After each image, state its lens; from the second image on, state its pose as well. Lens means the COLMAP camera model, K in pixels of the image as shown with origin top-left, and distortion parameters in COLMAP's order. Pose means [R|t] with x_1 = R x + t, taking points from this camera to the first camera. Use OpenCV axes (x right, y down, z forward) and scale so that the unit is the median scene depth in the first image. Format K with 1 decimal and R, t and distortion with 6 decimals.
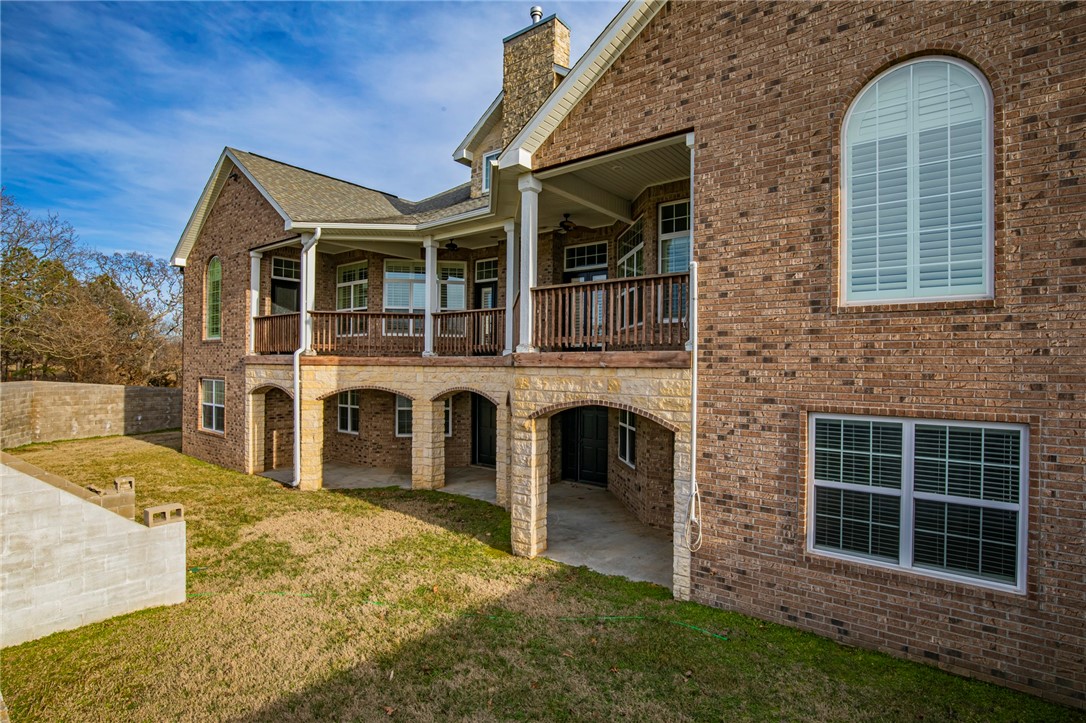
lens RADIAL K [[557.2, 0, 541.6], [0, 557.2, 366.0], [0, 0, 1]] dist [-0.020238, 0.011685]
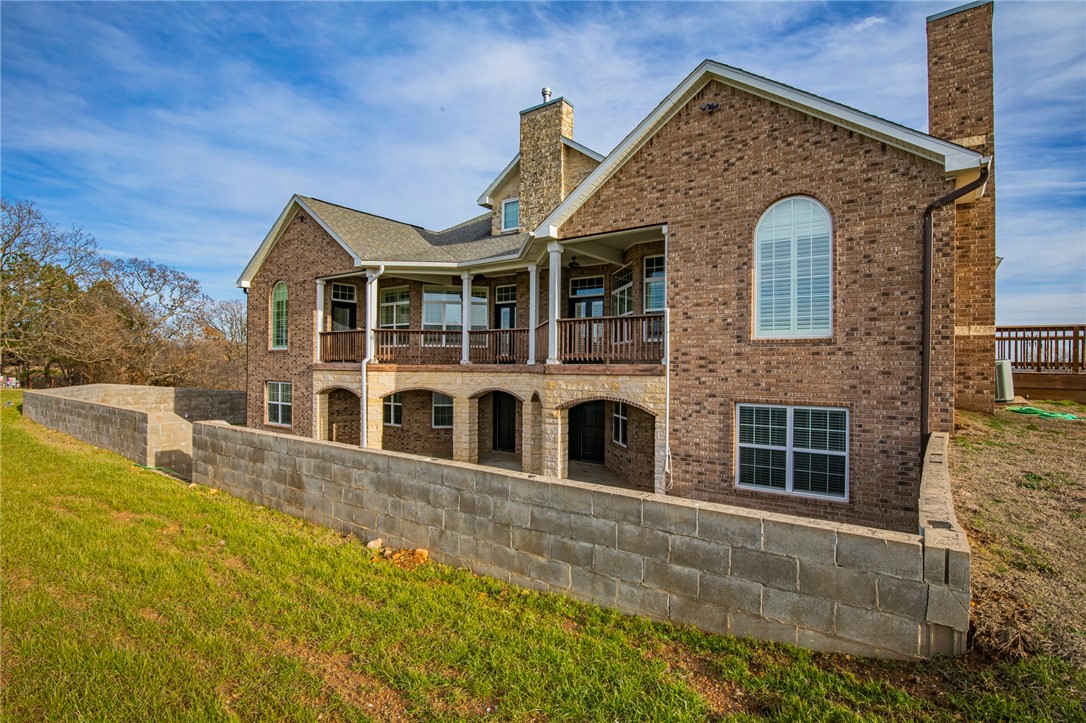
lens RADIAL K [[557.2, 0, 539.1], [0, 557.2, 359.0], [0, 0, 1]] dist [-0.020238, 0.011685]
pose [[0.999397, 0.002433, 0.034633, -0.114990], [-0.001829, 0.999846, -0.017465, -0.011558], [-0.034670, 0.017391, 0.999247, -0.450035]]
